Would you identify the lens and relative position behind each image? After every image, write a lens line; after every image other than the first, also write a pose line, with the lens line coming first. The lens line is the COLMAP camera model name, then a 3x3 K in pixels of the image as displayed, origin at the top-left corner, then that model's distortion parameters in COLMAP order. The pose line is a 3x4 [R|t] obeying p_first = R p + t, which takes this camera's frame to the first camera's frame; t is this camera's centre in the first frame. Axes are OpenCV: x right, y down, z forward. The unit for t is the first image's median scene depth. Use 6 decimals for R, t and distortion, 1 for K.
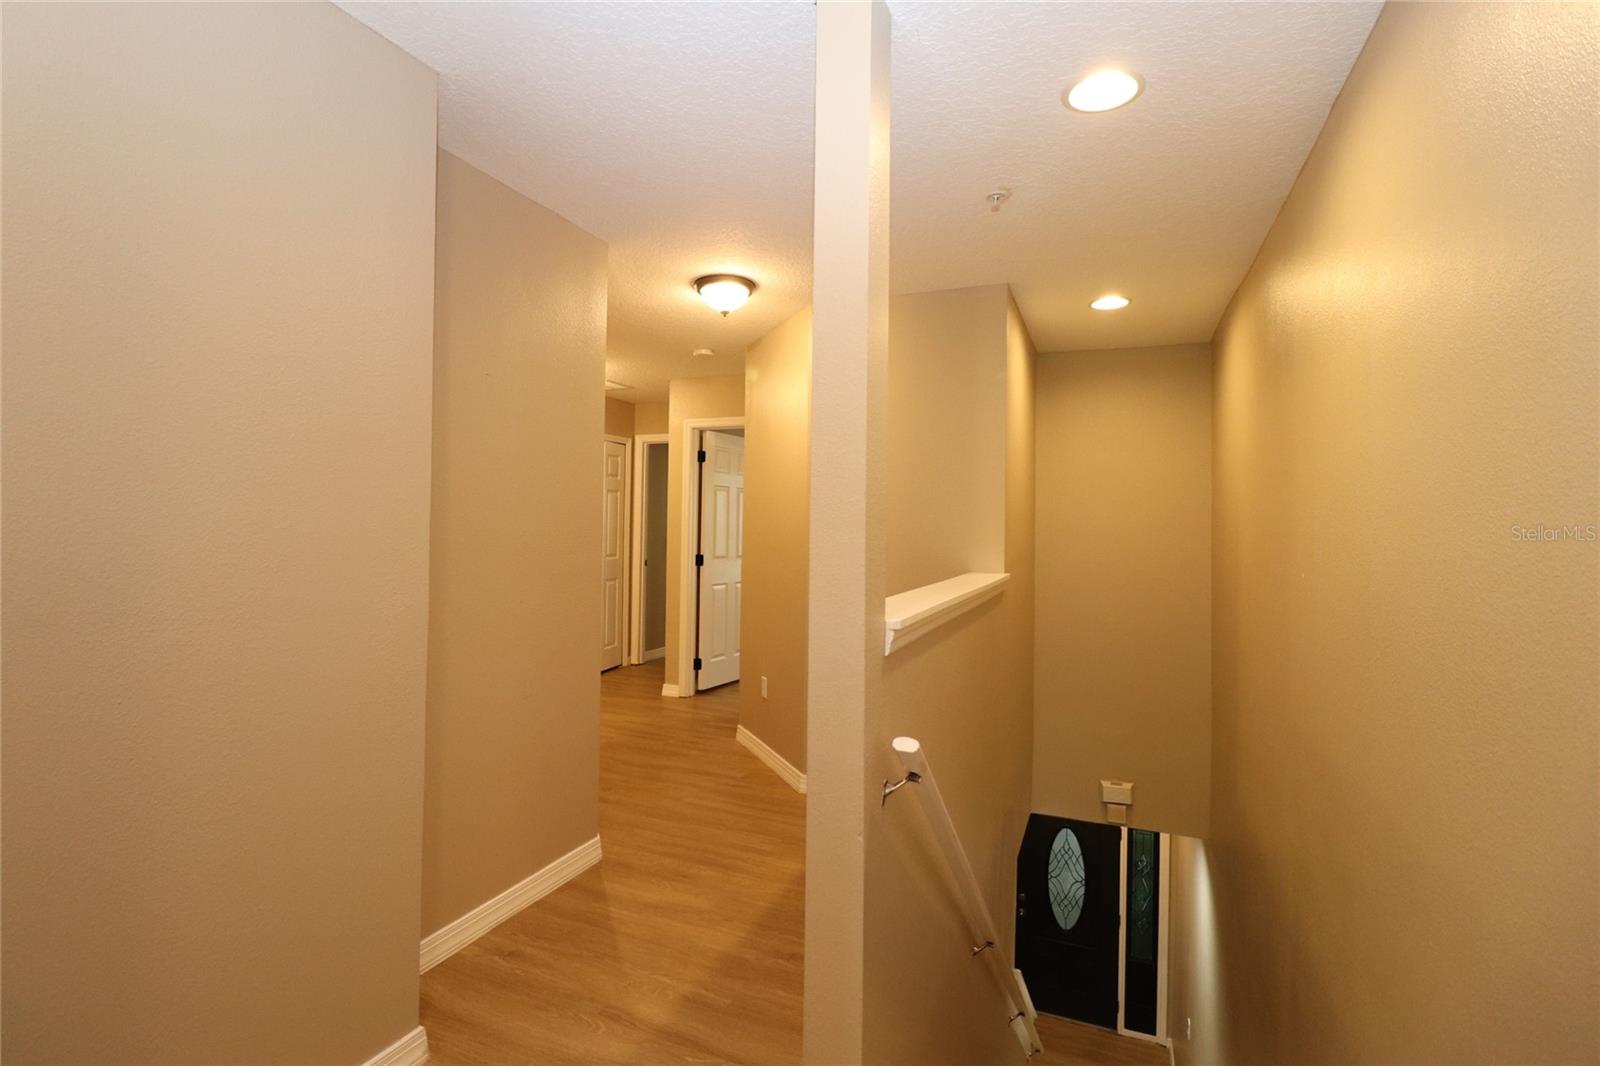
lens RADIAL K [[745.6, 0, 789.4], [0, 745.6, 528.2], [0, 0, 1]] dist [-0.009680, -0.008119]
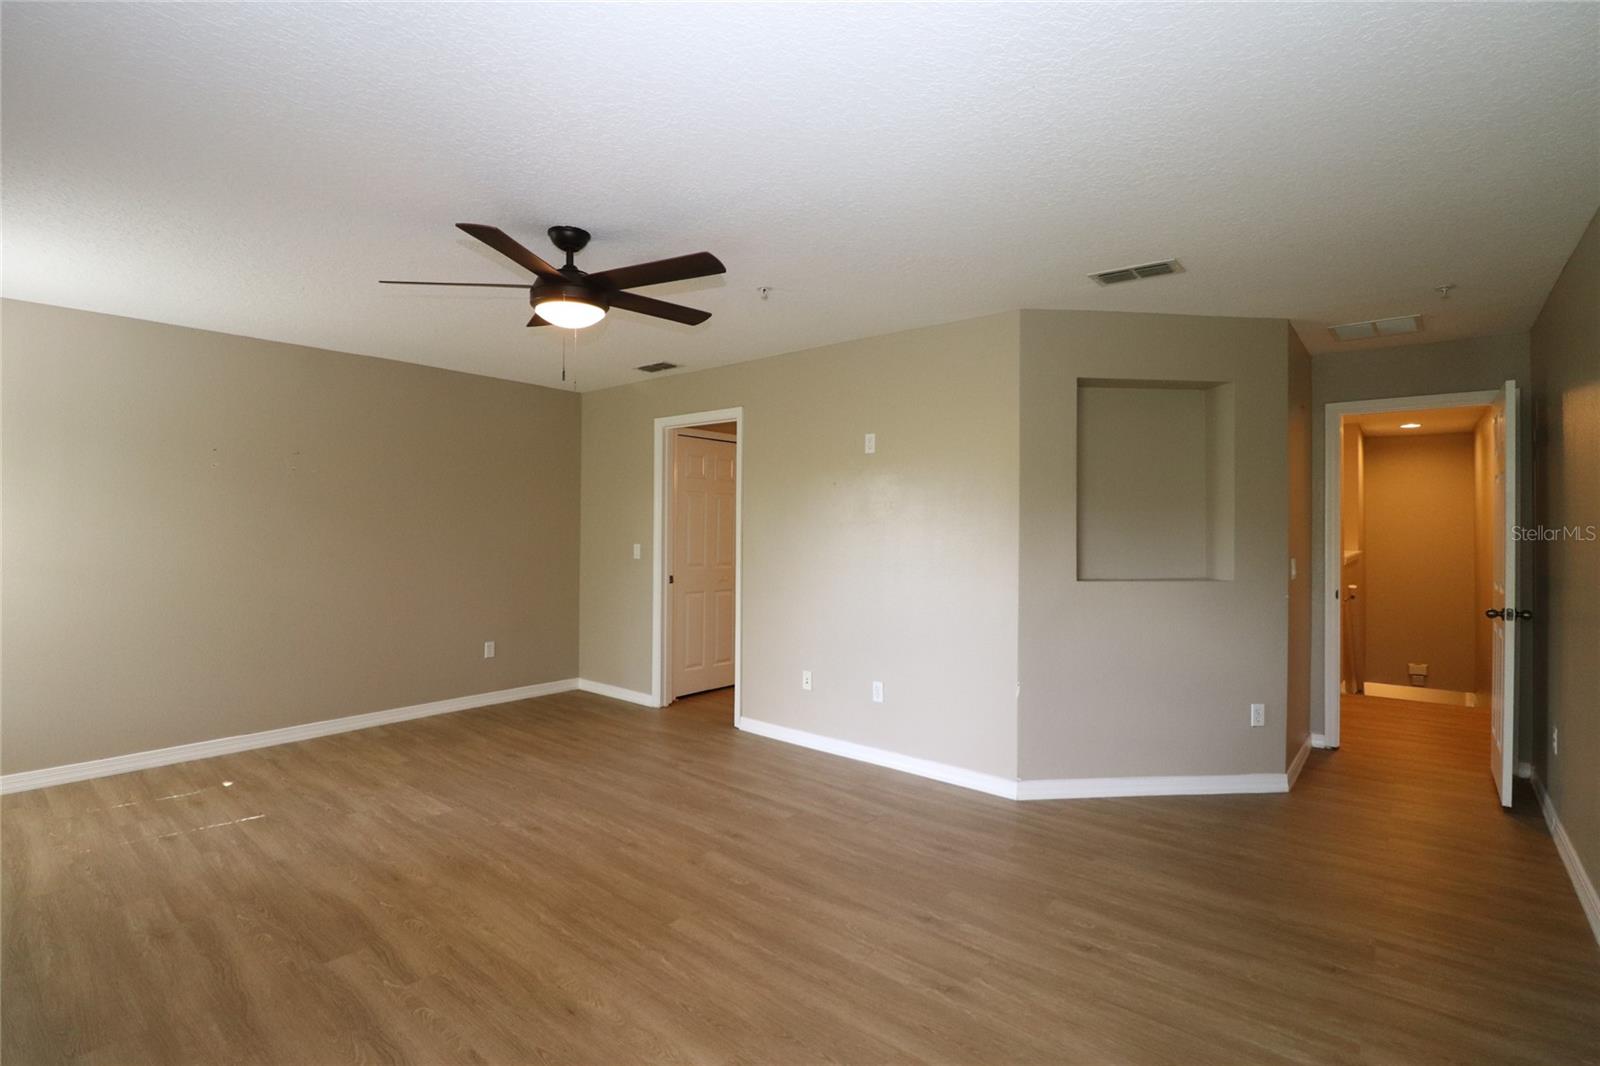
lens RADIAL K [[745.6, 0, 799.9], [0, 745.6, 530.9], [0, 0, 1]] dist [-0.009680, -0.008119]
pose [[0.959187, -0.012204, -0.282509, -0.676158], [0.011663, 0.999926, -0.003595, -0.011250], [0.282531, 0.000153, 0.959258, -1.575416]]
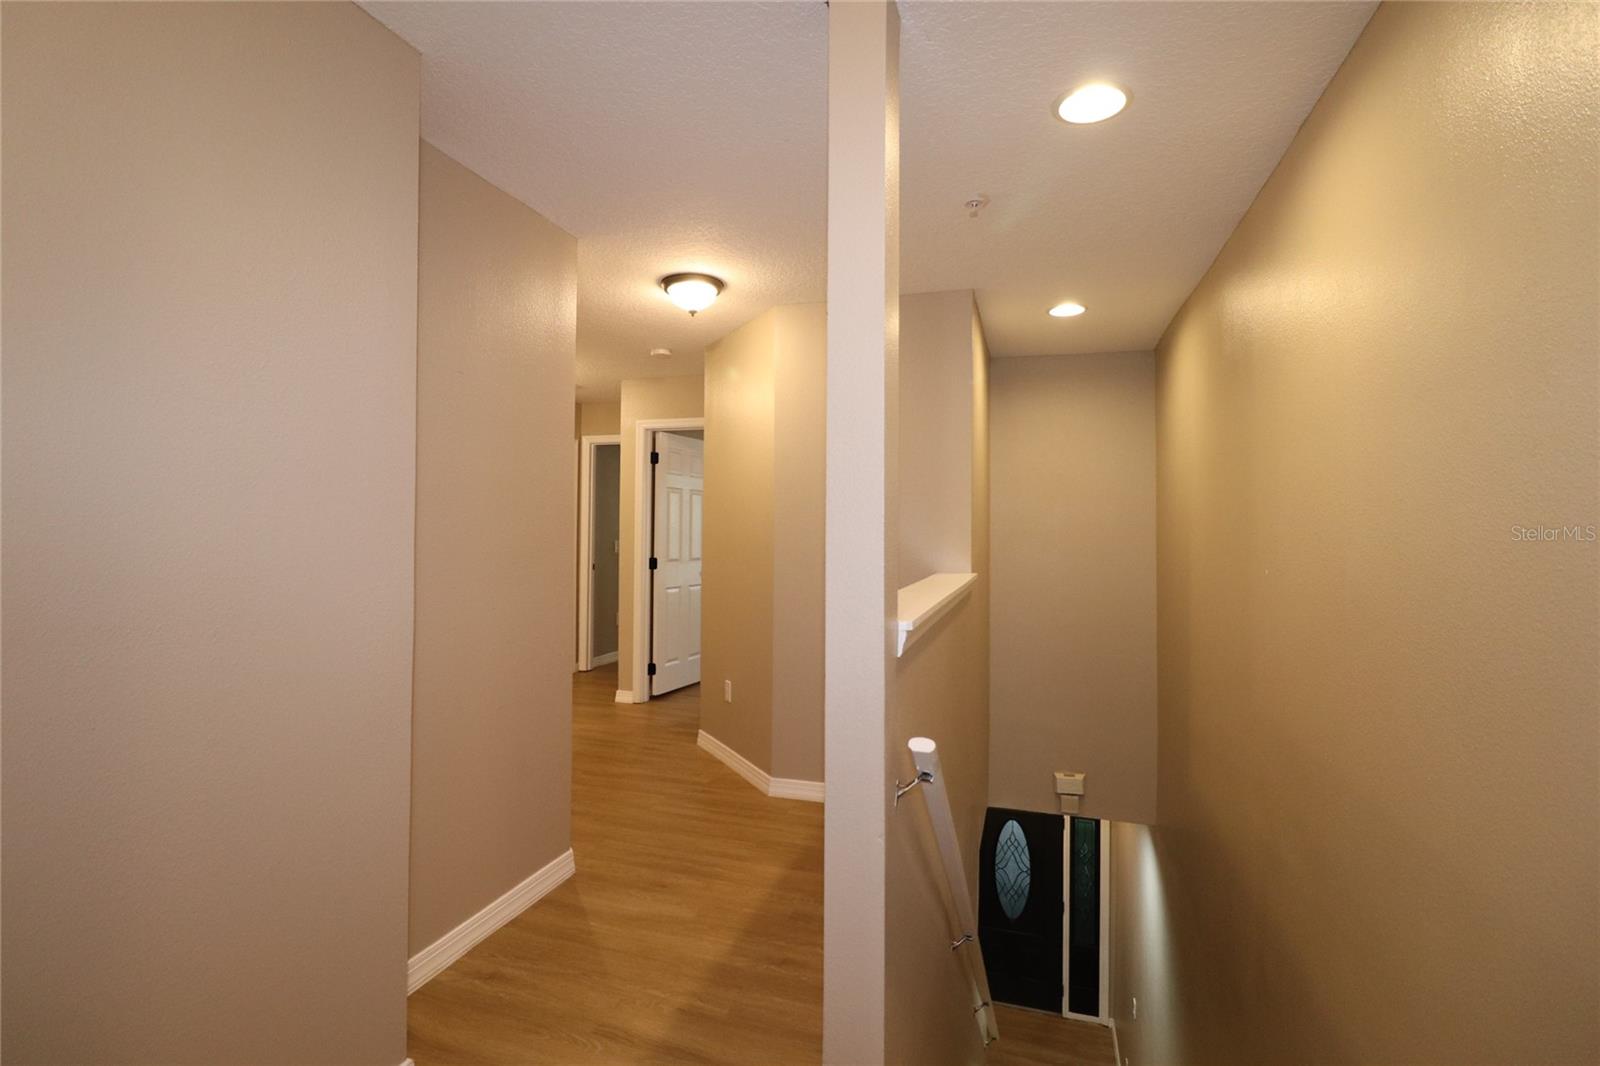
lens RADIAL K [[745.6, 0, 790.8], [0, 745.6, 529.4], [0, 0, 1]] dist [-0.009680, -0.008119]
pose [[0.995803, -0.007336, 0.091231, -0.047183], [0.007369, 0.999973, -0.000025, -0.000705], [-0.091229, 0.000697, 0.995830, 0.006548]]
